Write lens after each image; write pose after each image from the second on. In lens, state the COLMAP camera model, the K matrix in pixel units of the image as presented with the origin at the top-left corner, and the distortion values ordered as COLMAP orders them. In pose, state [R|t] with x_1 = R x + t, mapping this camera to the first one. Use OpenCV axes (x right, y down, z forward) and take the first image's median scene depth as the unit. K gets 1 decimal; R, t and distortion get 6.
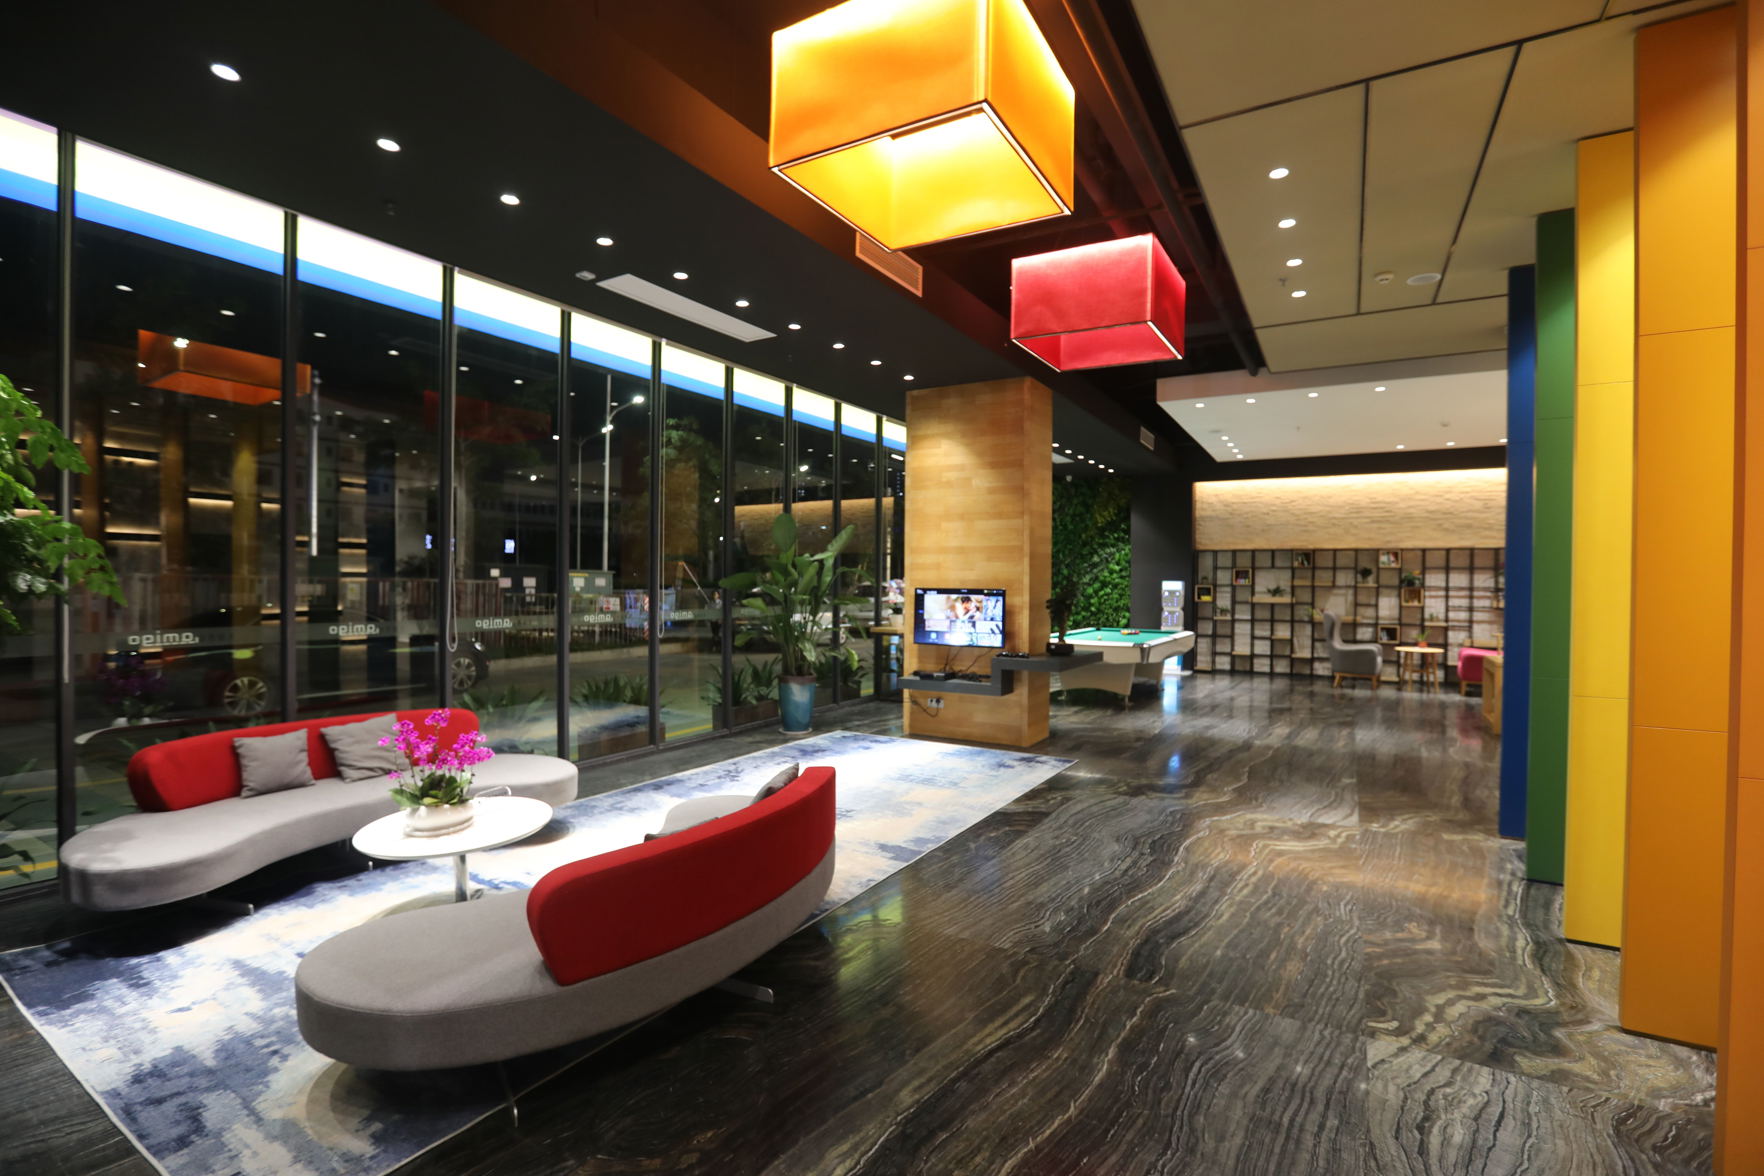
lens RADIAL K [[800.6, 0, 883.6], [0, 800.6, 583.1], [0, 0, 1]] dist [-0.032760, 0.006778]
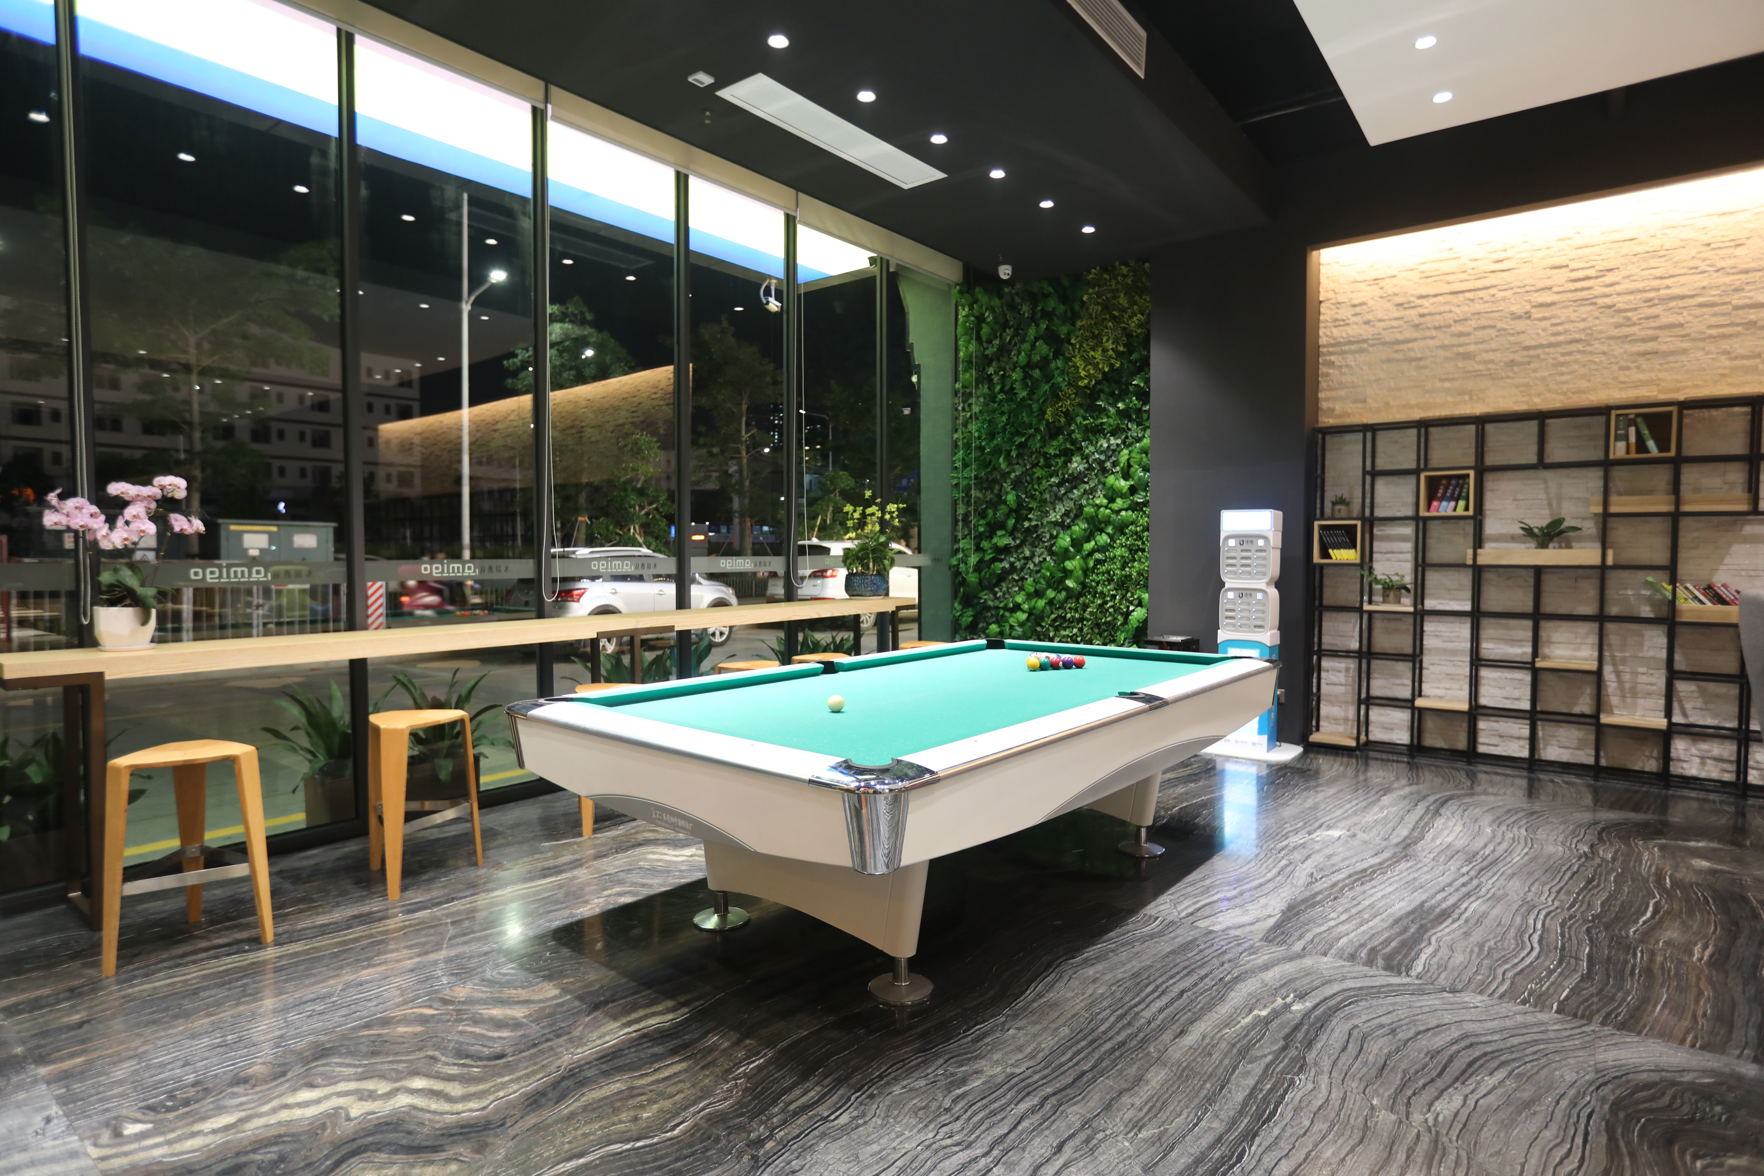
lens RADIAL K [[921.2, 0, 881.3], [0, 921.2, 582.5], [0, 0, 1]] dist [-0.022236, 0.008161]
pose [[0.991675, -0.003899, -0.128708, 0.248298], [0.008176, 0.999431, 0.032720, 0.016517], [0.128507, -0.033499, 0.991143, 0.552091]]
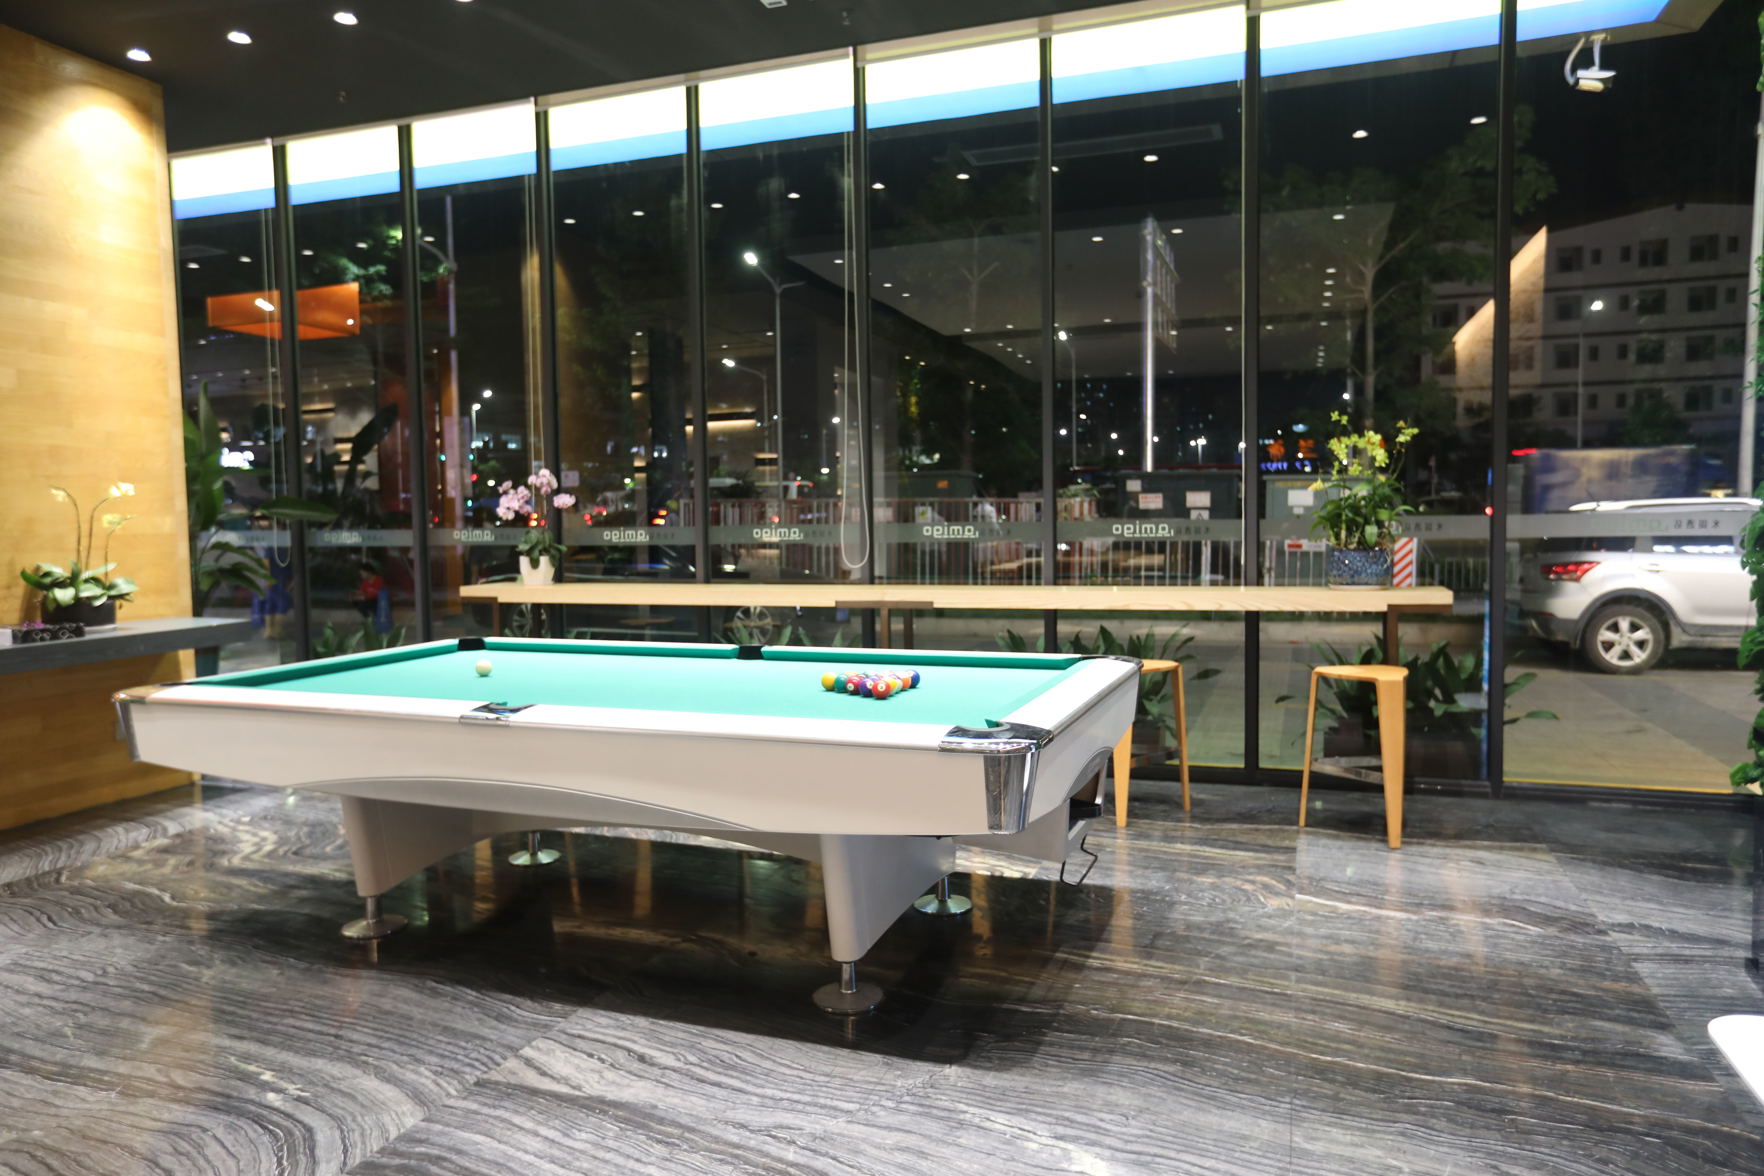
lens RADIAL K [[1189.6, 0, 882.7], [0, 1189.6, 592.4], [0, 0, 1]] dist [-0.003204, 0.031761]
pose [[0.187608, 0.054111, -0.980752, 0.521258], [0.015531, 0.998193, 0.058044, 0.017788], [0.982121, -0.026122, 0.186428, 0.815344]]
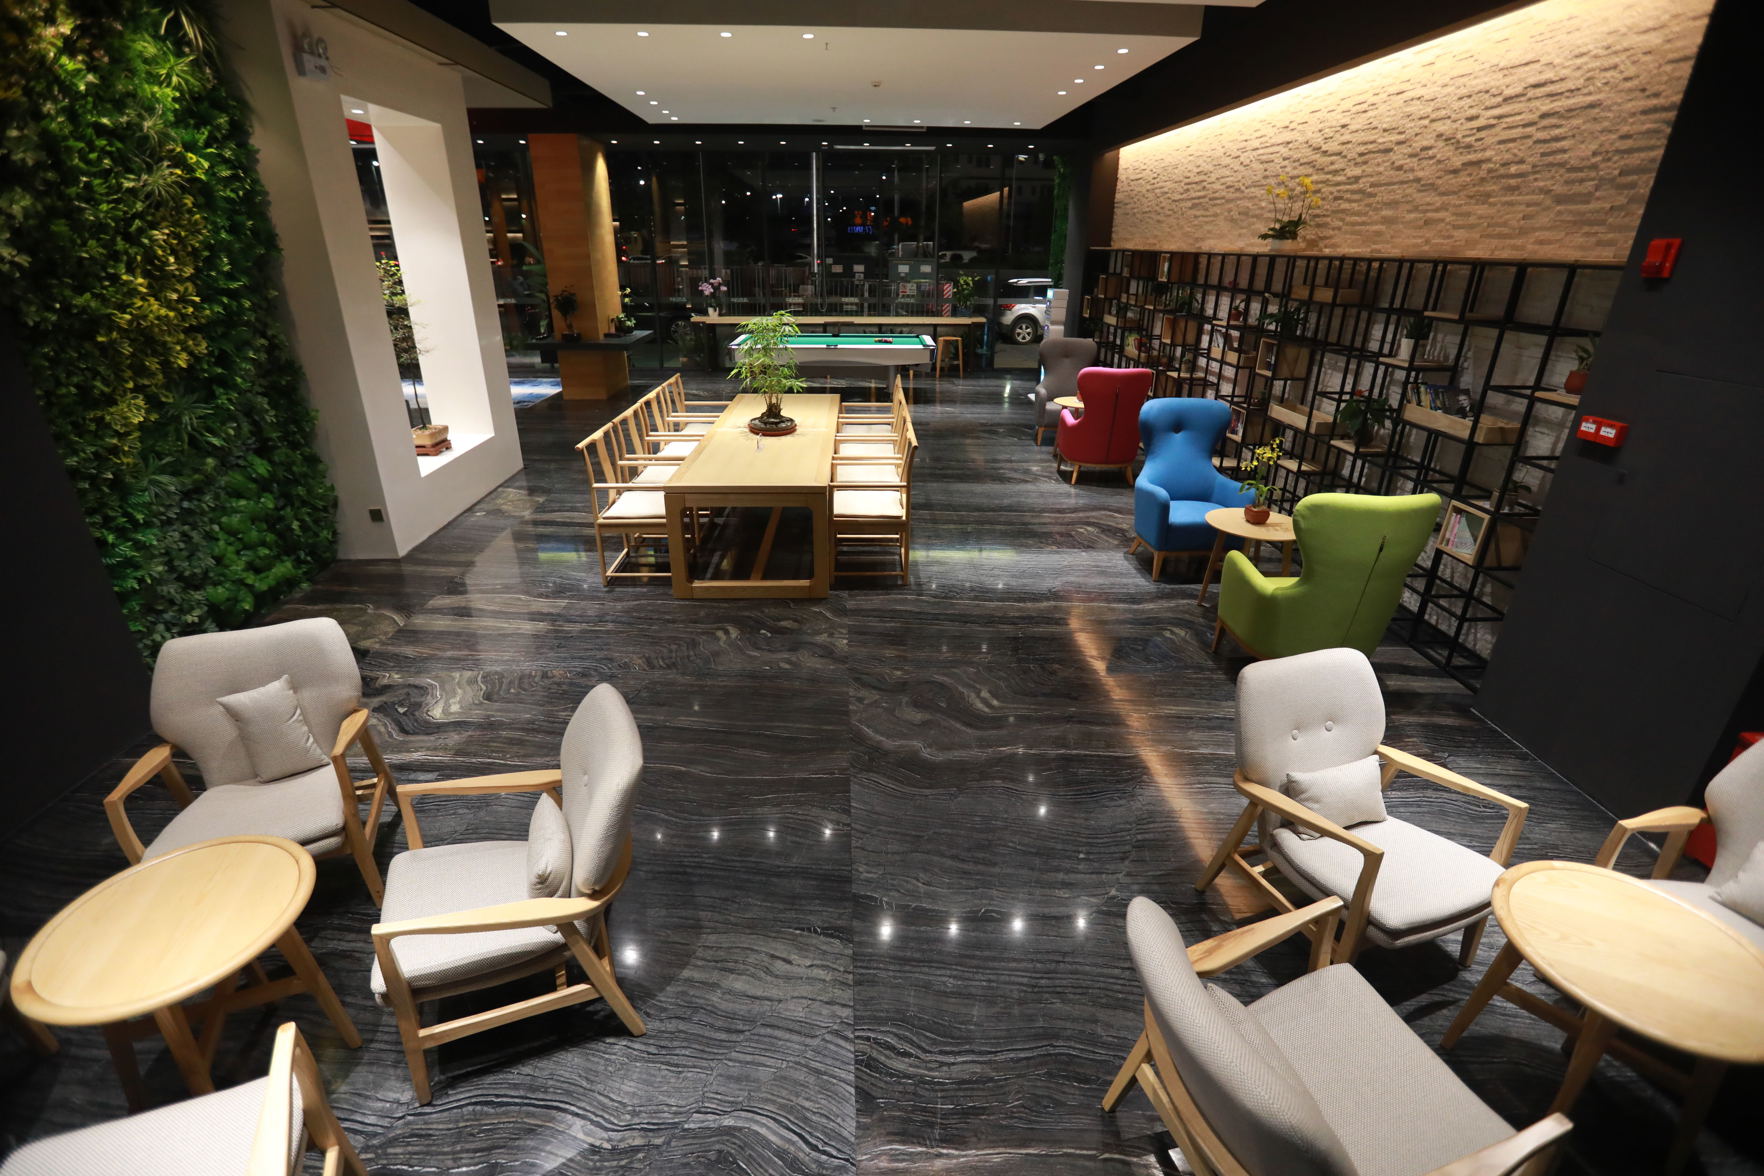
lens RADIAL K [[800.6, 0, 875.7], [0, 800.6, 587.2], [0, 0, 1]] dist [-0.032760, 0.006778]
pose [[0.531333, 0.331189, -0.779743, 1.026005], [-0.004195, 0.921434, 0.388512, -0.038166], [0.847153, -0.203159, 0.490977, 0.367988]]
